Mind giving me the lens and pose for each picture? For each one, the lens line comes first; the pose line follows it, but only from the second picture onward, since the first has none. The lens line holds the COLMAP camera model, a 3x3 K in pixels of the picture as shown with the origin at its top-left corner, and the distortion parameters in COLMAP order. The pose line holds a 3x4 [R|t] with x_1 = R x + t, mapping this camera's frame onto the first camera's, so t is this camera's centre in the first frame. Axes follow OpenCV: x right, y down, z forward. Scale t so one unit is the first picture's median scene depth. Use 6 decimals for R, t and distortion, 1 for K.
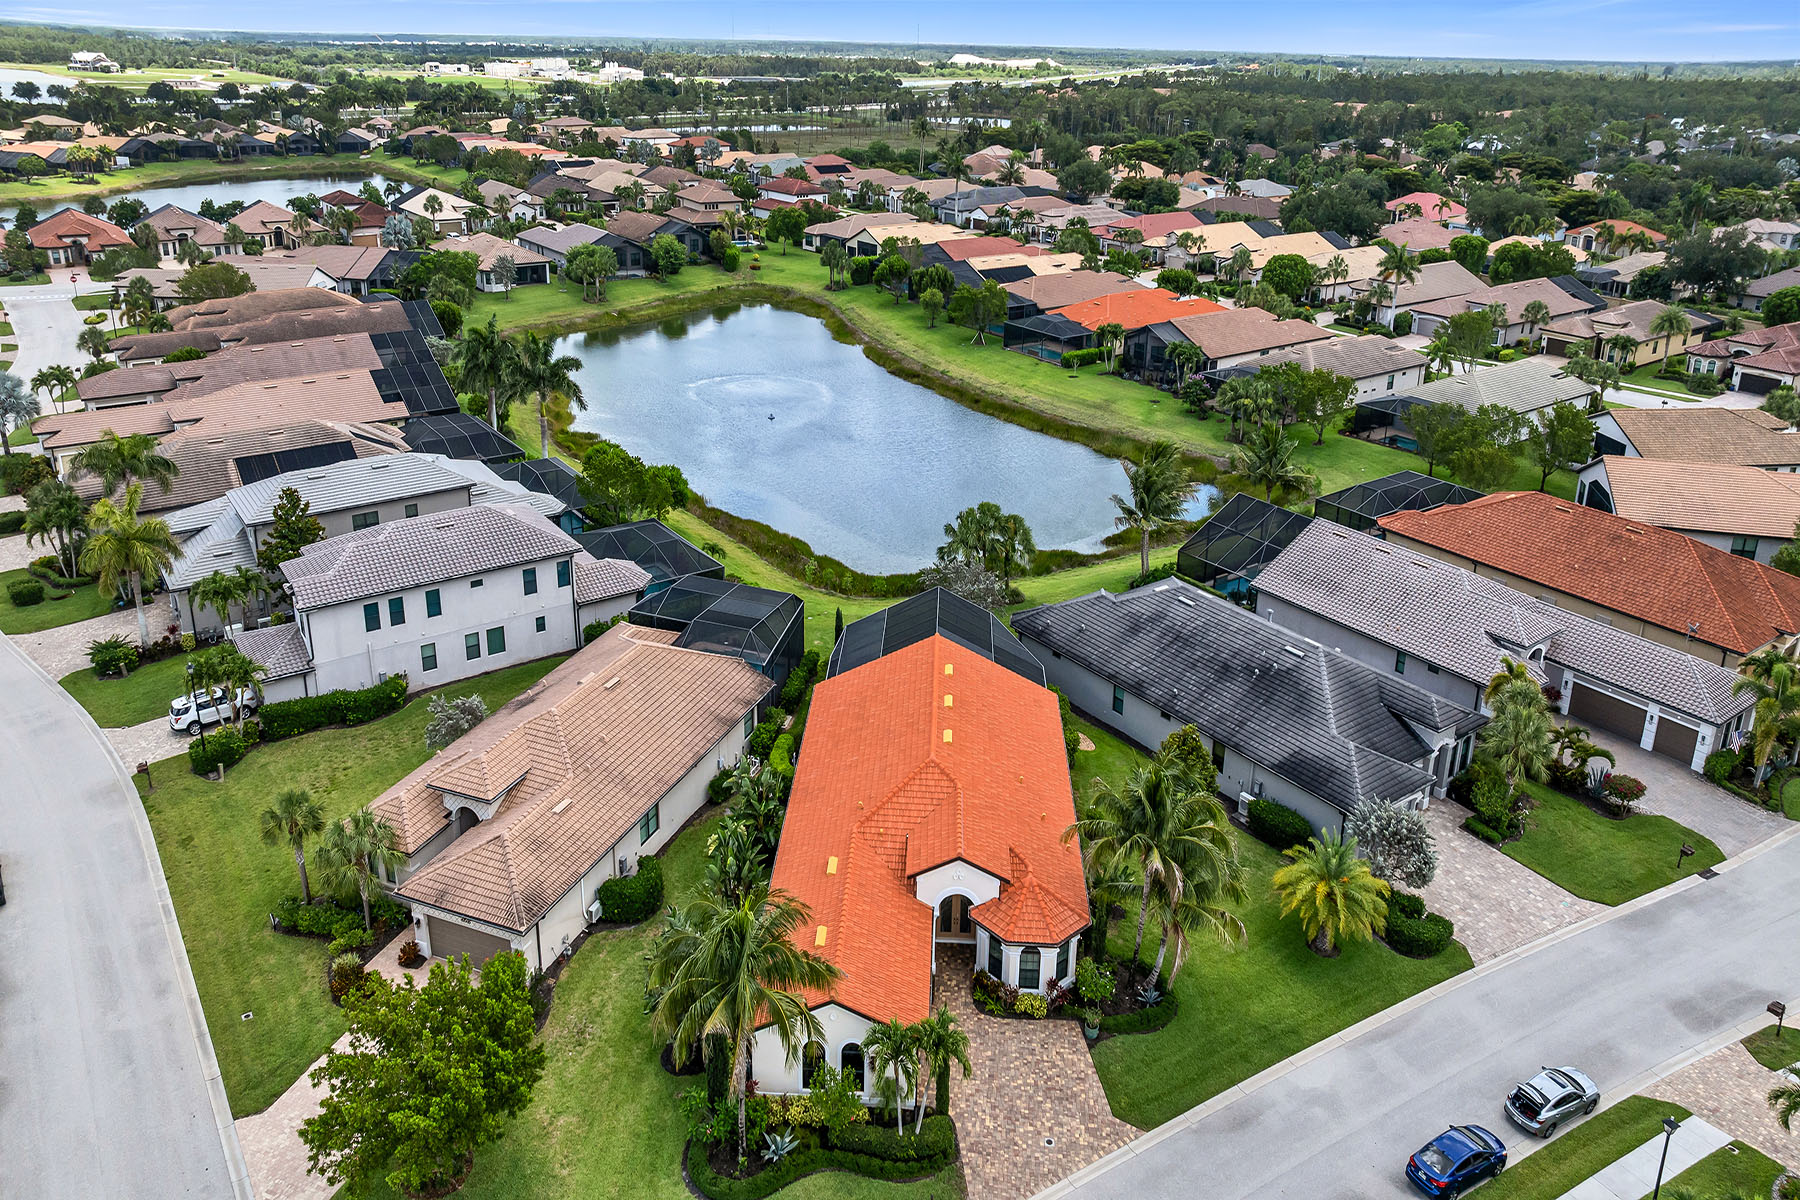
lens RADIAL K [[1205.0, 0, 868.2], [0, 1205.0, 606.2], [0, 0, 1]] dist [-0.027175, 0.026477]
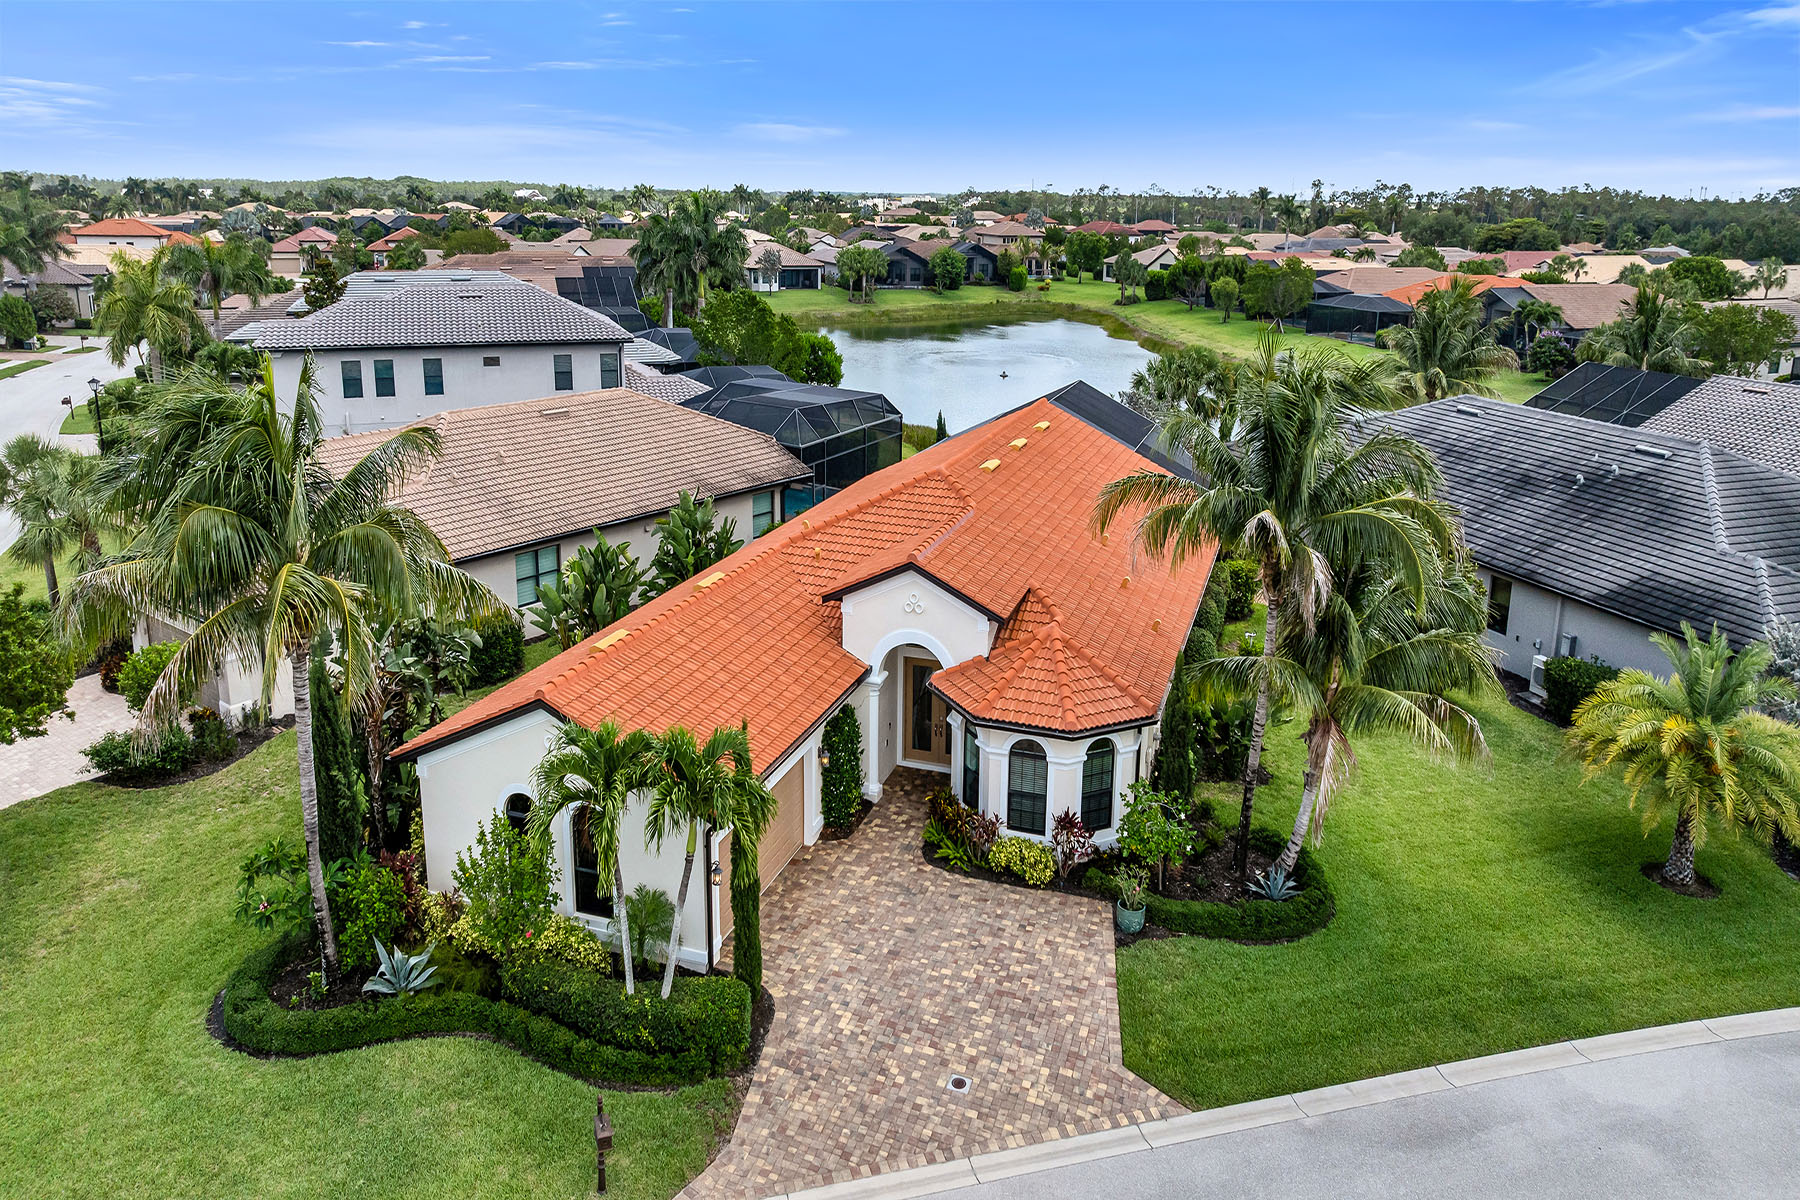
lens RADIAL K [[1205.0, 0, 868.2], [0, 1205.0, 606.2], [0, 0, 1]] dist [-0.027175, 0.026477]
pose [[0.959980, 0.069801, -0.271232, 0.202381], [-0.098550, 0.990697, -0.093846, 0.276534], [0.262158, 0.116820, 0.957928, 0.469548]]
